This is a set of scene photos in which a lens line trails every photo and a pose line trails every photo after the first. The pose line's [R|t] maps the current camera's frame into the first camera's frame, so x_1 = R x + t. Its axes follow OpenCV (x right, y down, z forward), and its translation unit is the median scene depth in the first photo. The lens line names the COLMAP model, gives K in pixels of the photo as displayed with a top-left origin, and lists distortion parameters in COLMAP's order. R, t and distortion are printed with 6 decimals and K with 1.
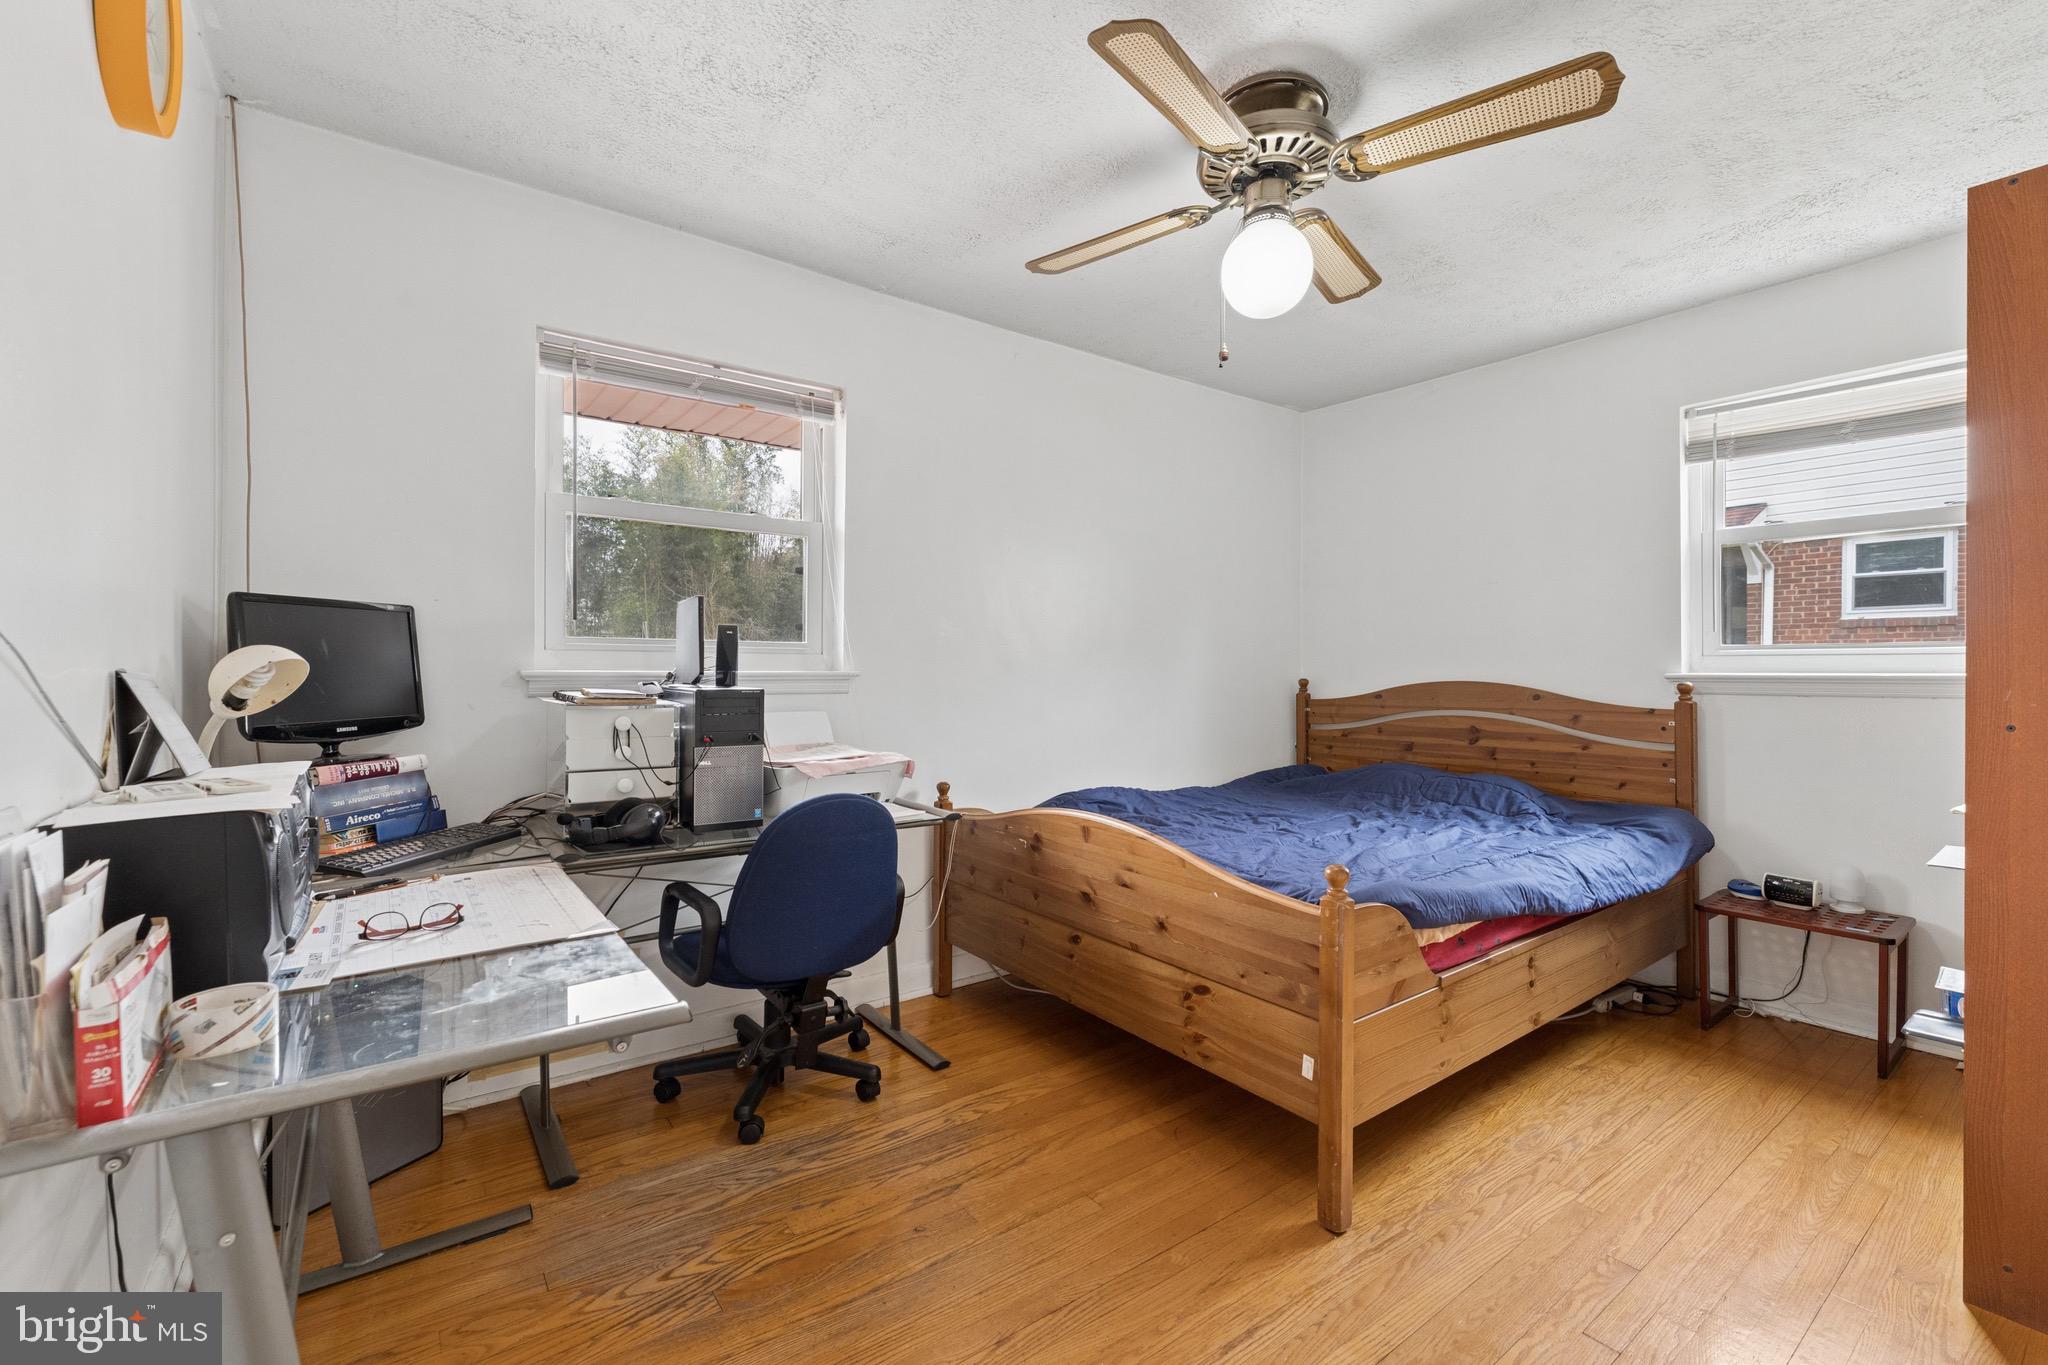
lens RADIAL K [[868.5, 0, 1024.0], [0, 868.5, 682.5], [0, 0, 1]] dist [-0.000941, -0.000130]
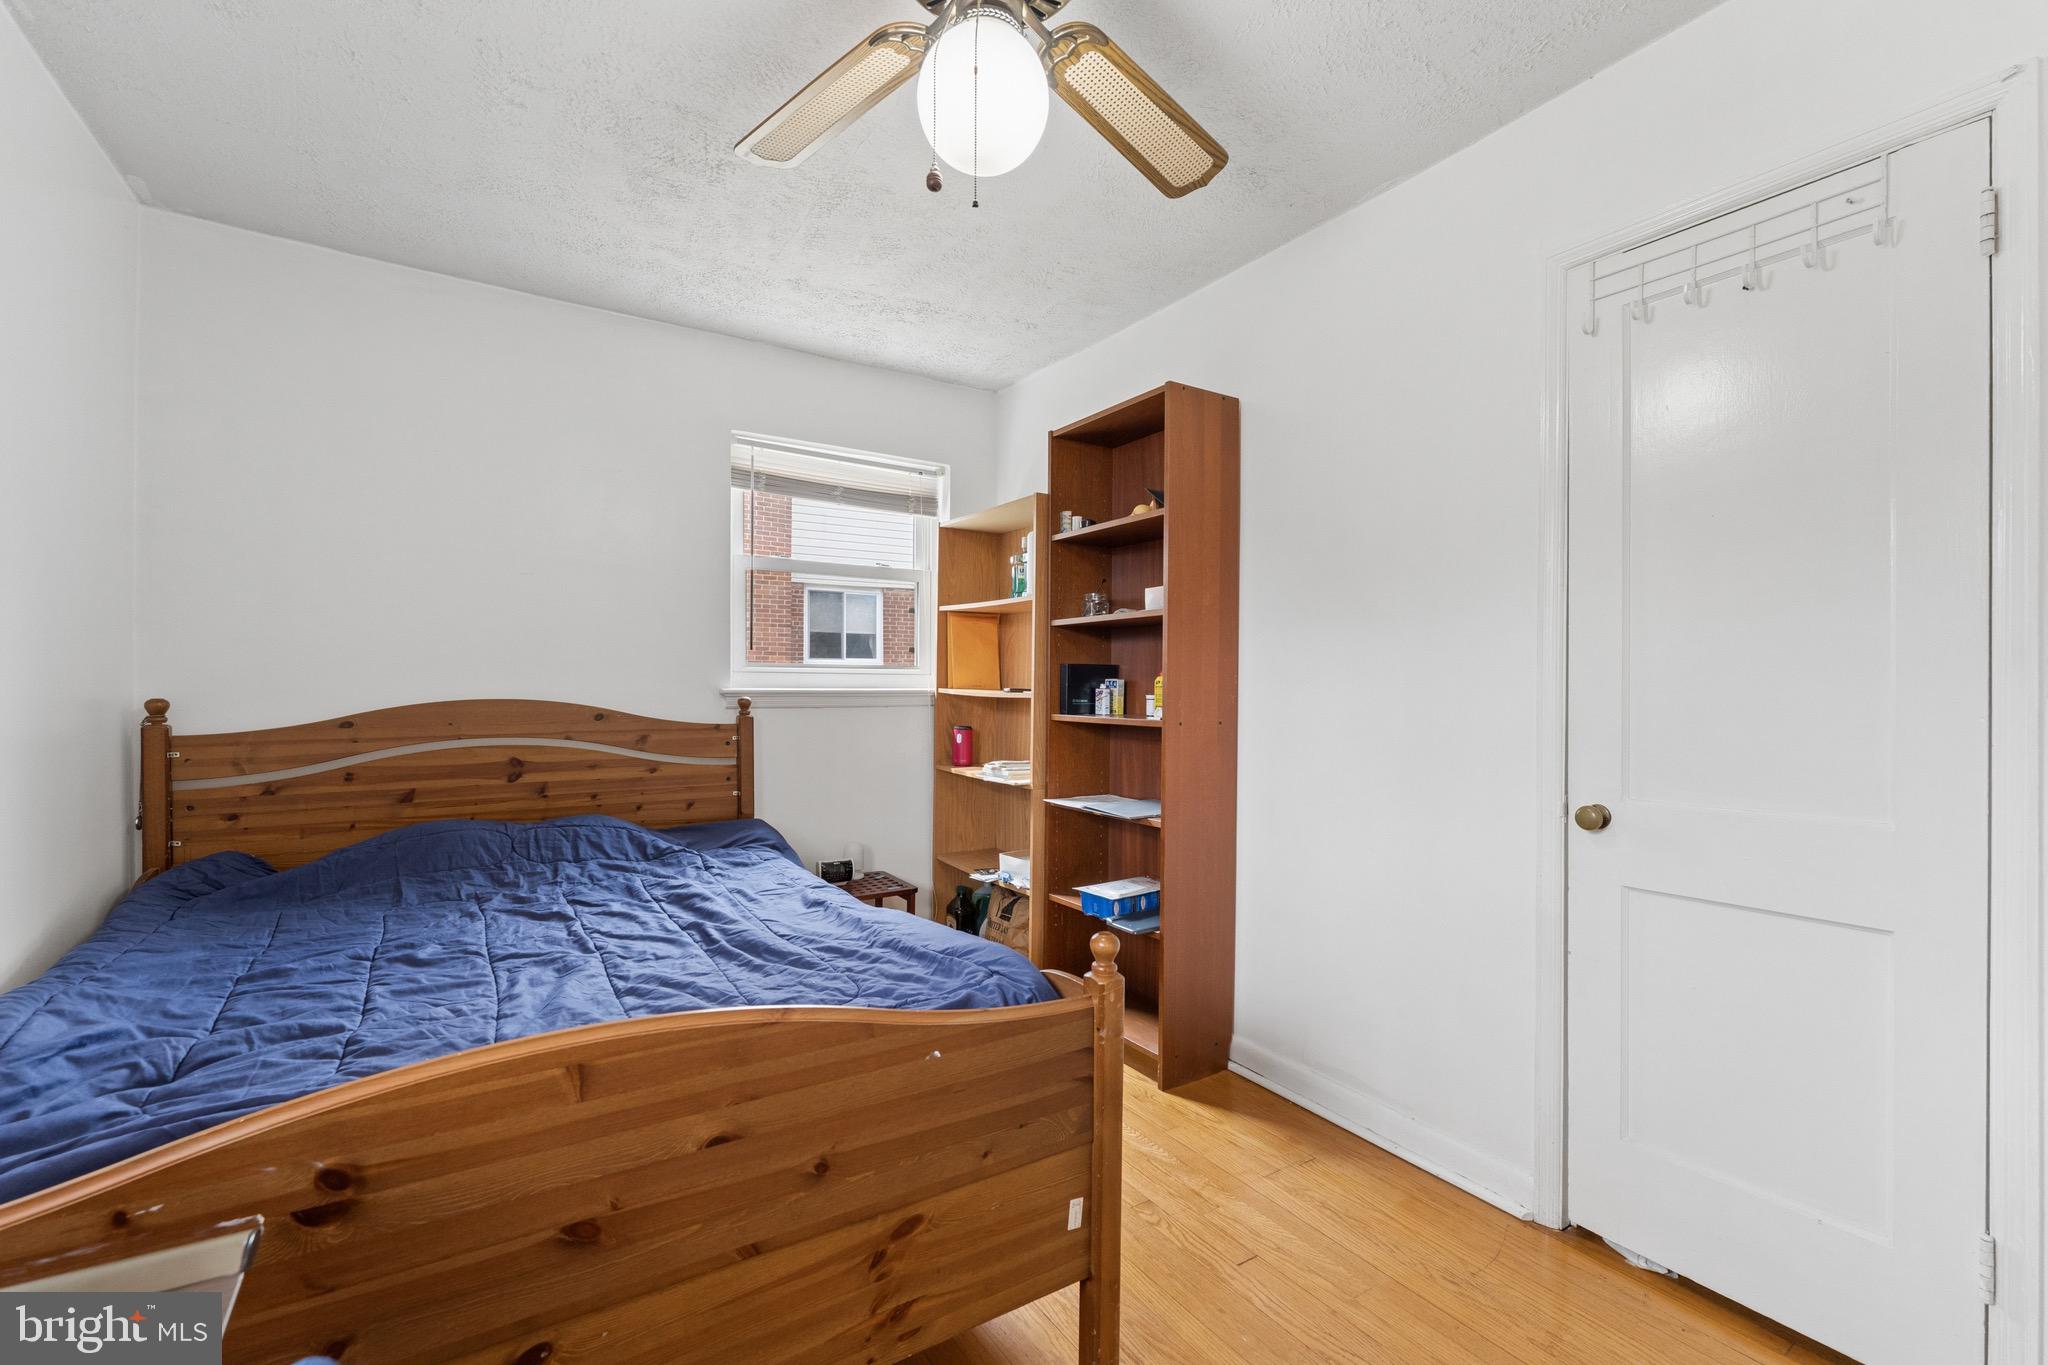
lens RADIAL K [[880.8, 0, 1024.0], [0, 880.8, 682.5], [0, 0, 1]] dist [-0.000331, 0.000018]
pose [[0.064081, 0.000369, 0.997945, -0.260439], [0.006866, 0.999976, -0.000811, -0.014138], [-0.997921, 0.006904, 0.064076, 0.574124]]
